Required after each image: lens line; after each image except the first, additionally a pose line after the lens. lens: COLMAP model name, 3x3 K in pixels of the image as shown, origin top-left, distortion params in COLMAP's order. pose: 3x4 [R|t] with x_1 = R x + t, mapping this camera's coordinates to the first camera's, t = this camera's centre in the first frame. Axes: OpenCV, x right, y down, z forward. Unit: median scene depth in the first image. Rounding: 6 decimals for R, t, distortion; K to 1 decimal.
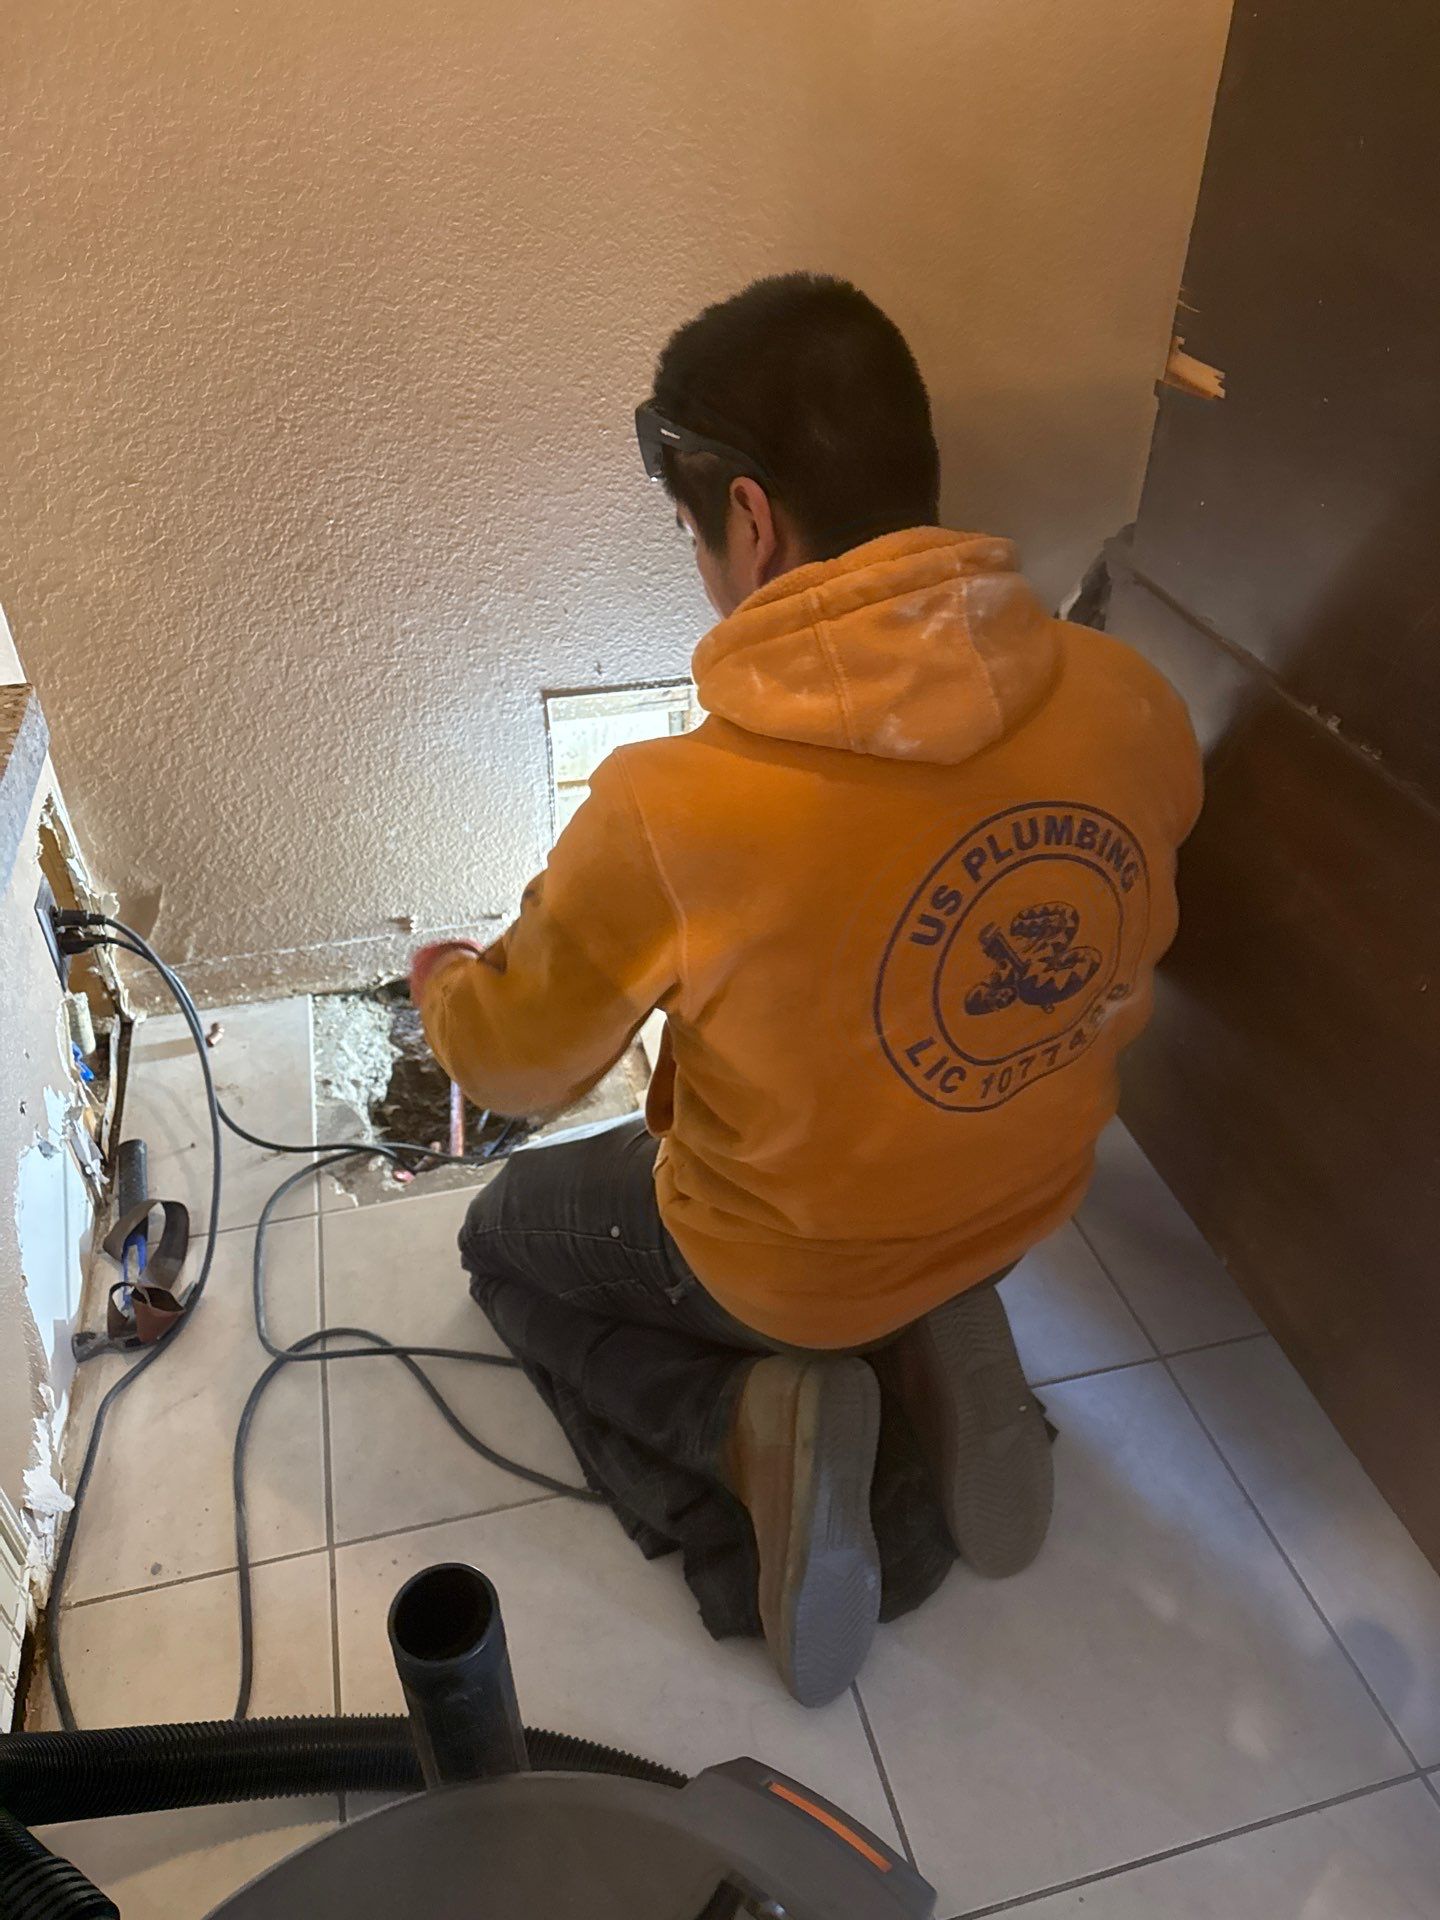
lens RADIAL K [[1434.9, 0, 793.4], [0, 1434.9, 956.3], [0, 0, 1]] dist [0.010769, -0.013619]
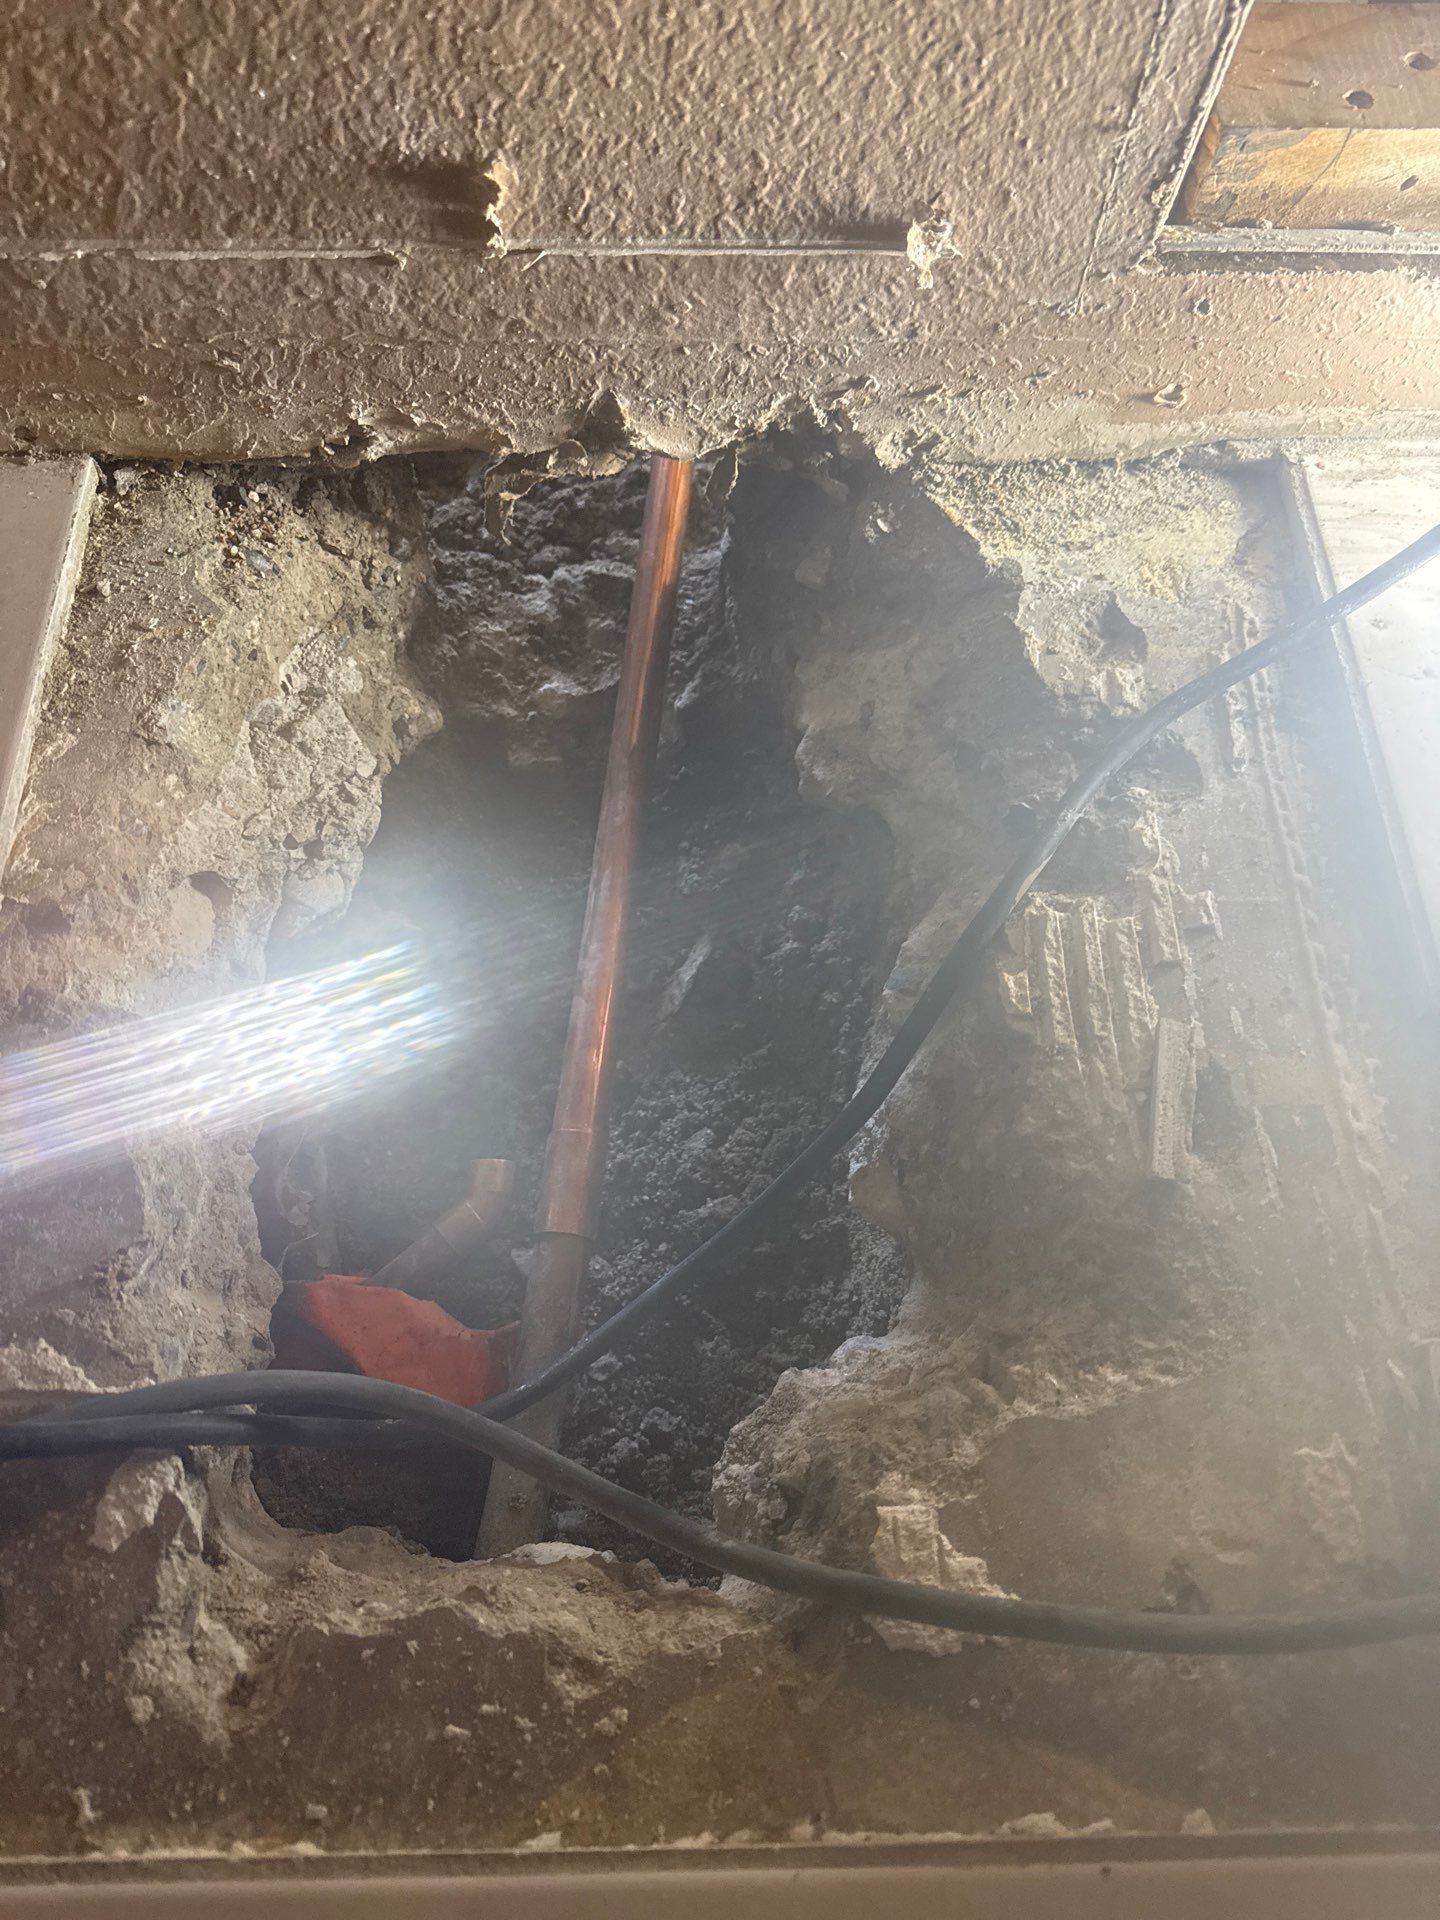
lens RADIAL K [[1378.3, 0, 701.5], [0, 1378.3, 963.9], [0, 0, 1]] dist [0.018218, -0.037567]
pose [[0.964183, 0.231148, -0.130080, -0.210979], [-0.151180, 0.881903, 0.446533, -0.022497], [0.217934, -0.410874, 0.885261, 0.898694]]
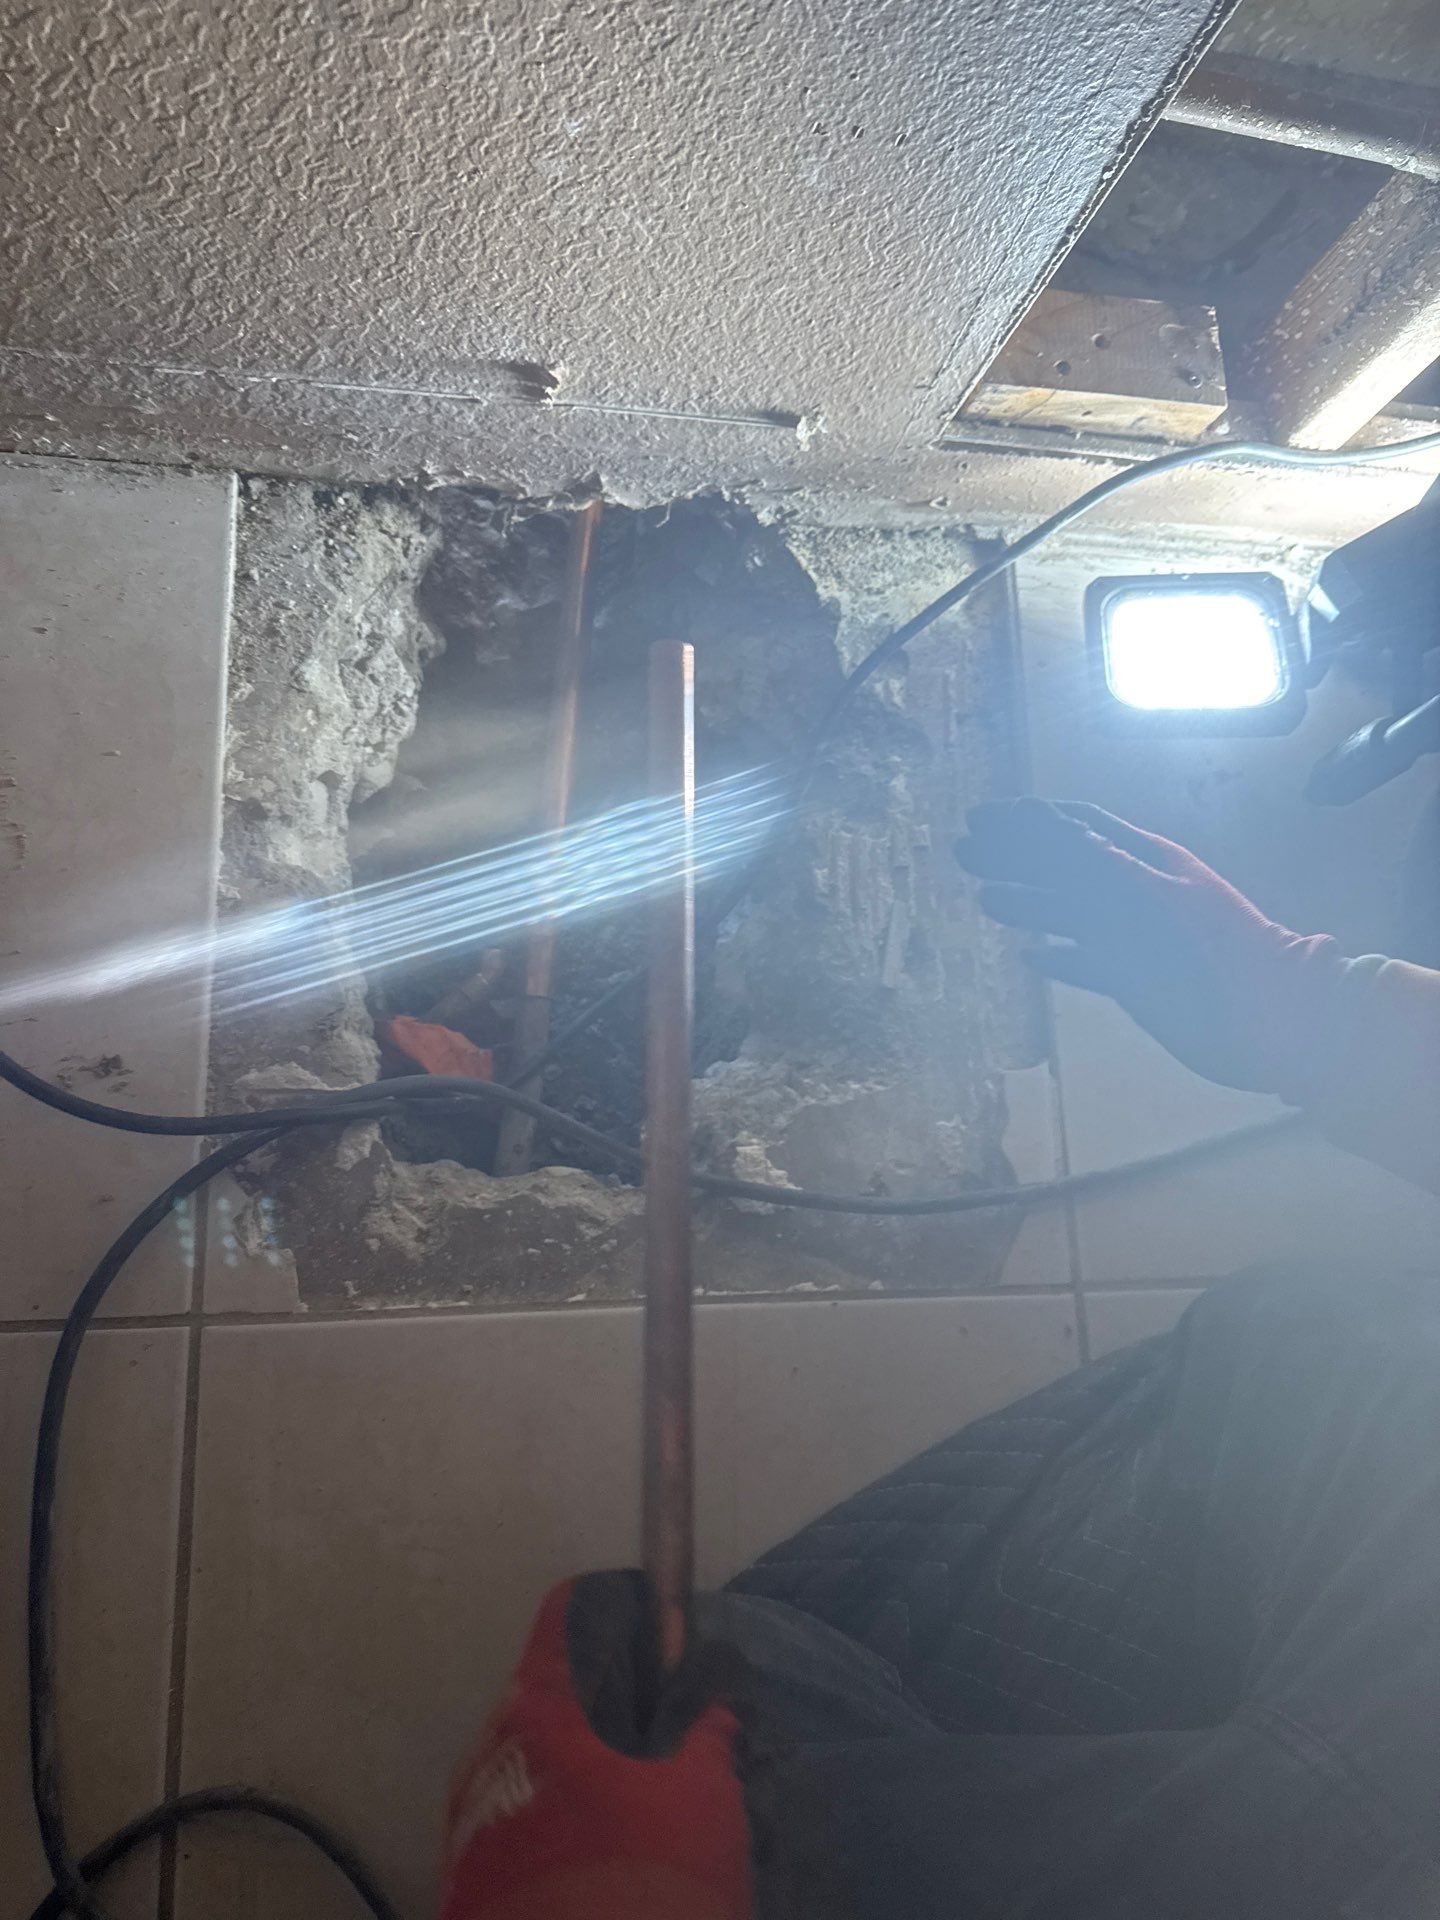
lens RADIAL K [[1378.3, 0, 704.9], [0, 1378.3, 948.3], [0, 0, 1]] dist [0.018218, -0.037567]
pose [[0.952515, 0.281961, 0.114953, -0.265654], [-0.294193, 0.754829, 0.586246, -0.144239], [0.078529, -0.592226, 0.801936, 0.760807]]
